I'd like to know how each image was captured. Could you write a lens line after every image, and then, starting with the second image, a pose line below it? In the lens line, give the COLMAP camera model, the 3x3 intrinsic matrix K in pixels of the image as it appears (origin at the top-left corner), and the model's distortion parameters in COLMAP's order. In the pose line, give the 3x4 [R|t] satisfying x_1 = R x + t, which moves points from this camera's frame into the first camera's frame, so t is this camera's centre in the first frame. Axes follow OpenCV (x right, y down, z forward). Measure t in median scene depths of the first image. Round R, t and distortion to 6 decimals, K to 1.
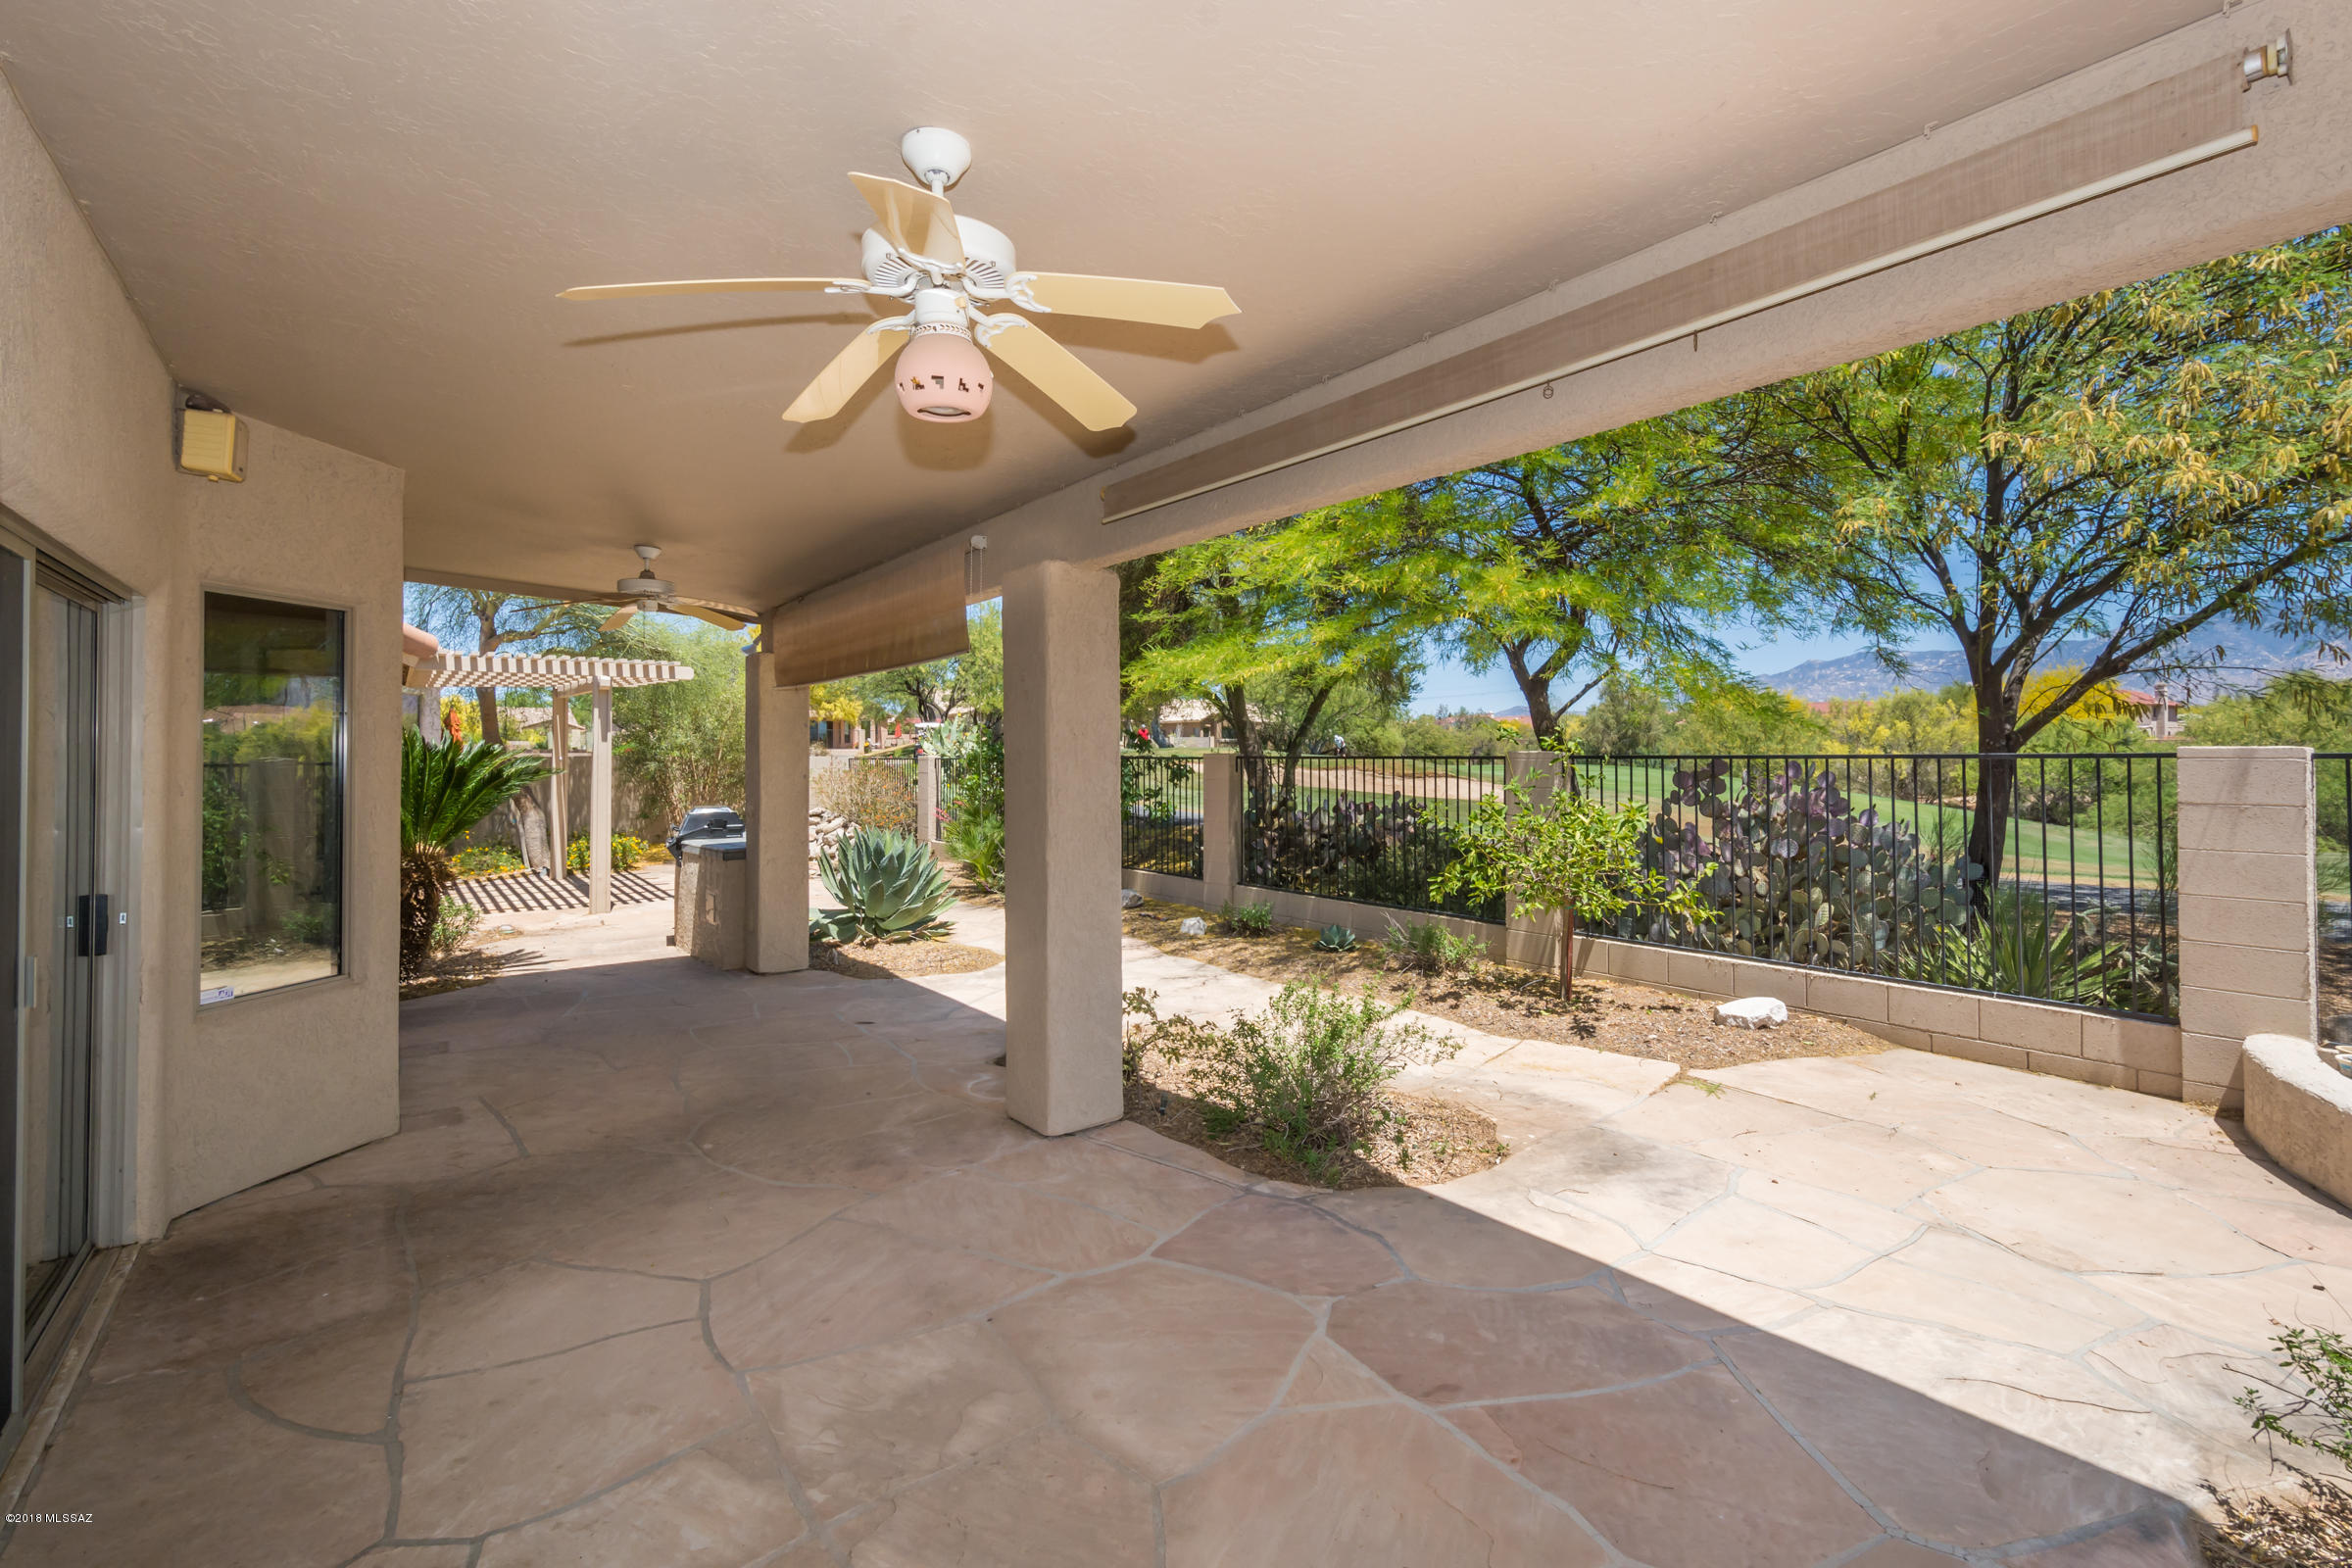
lens RADIAL K [[1035.3, 0, 1203.4], [0, 1035.3, 761.6], [0, 0, 1]] dist [0.002624, -0.002149]
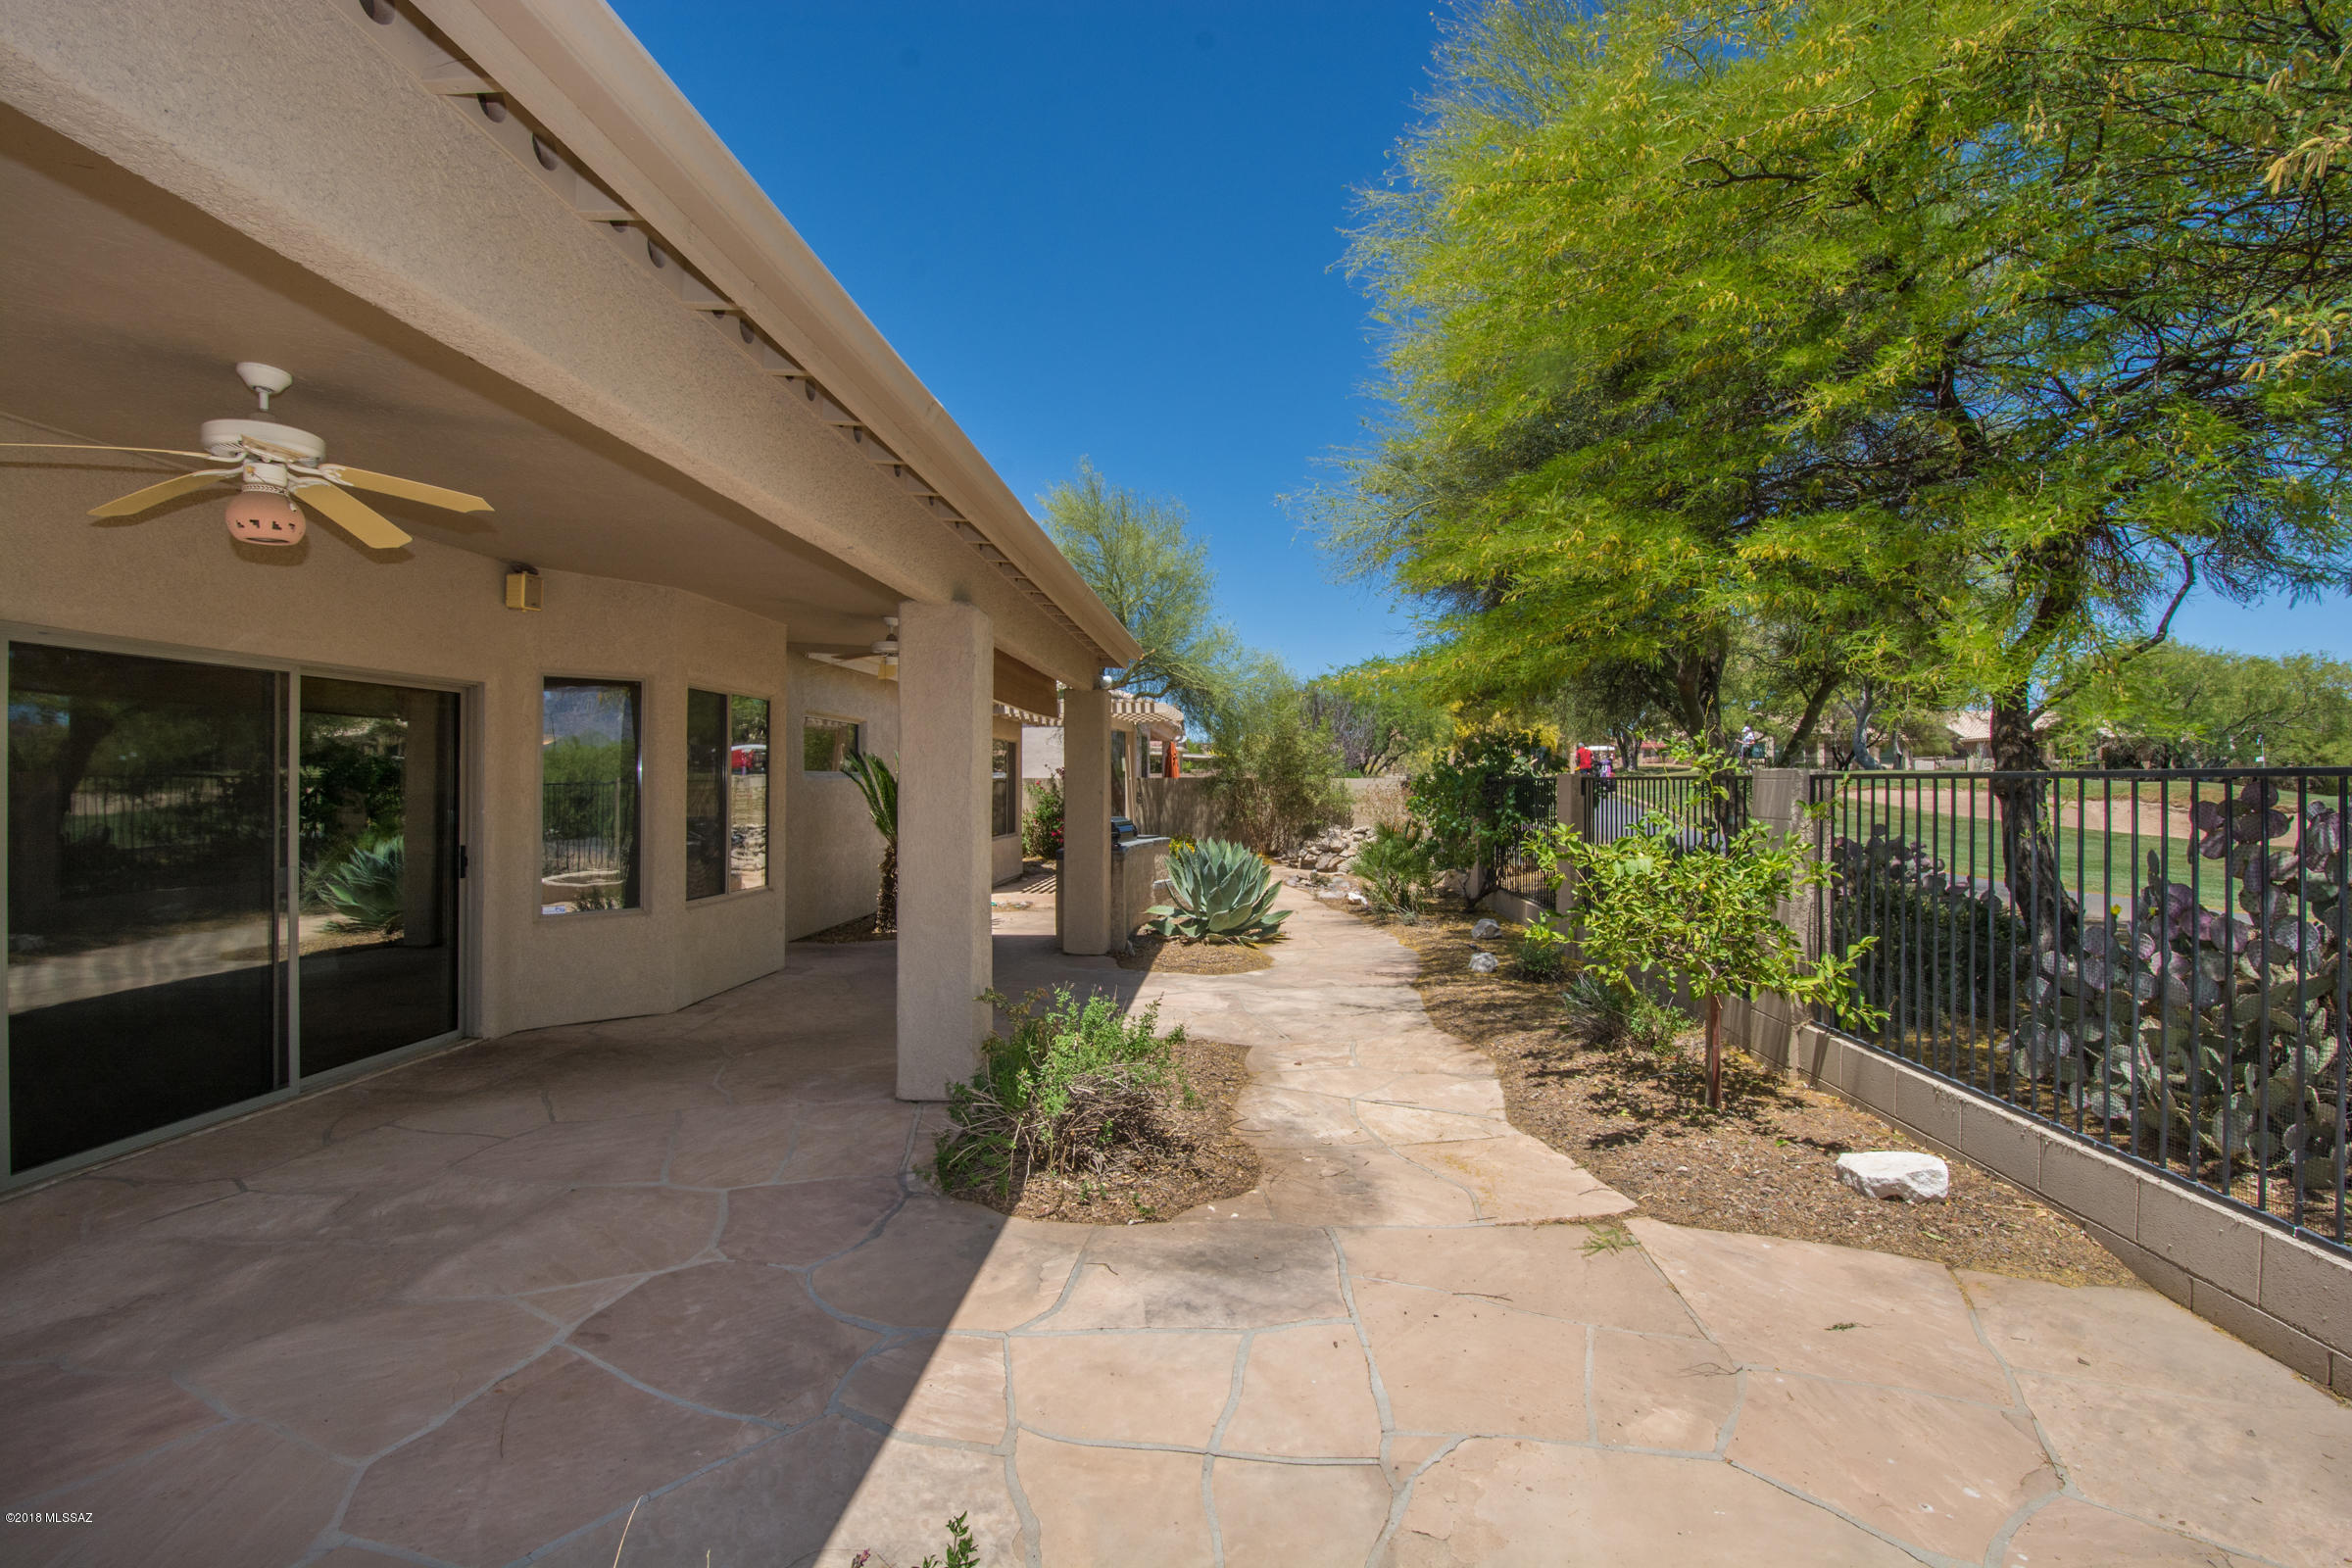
lens RADIAL K [[1035.3, 0, 1230.9], [0, 1035.3, 771.3], [0, 0, 1]] dist [0.002624, -0.002149]
pose [[0.763352, -0.003535, -0.645974, 1.096720], [-0.004604, 0.999930, -0.010912, 0.008762], [0.645967, 0.011304, 0.763282, 0.438223]]
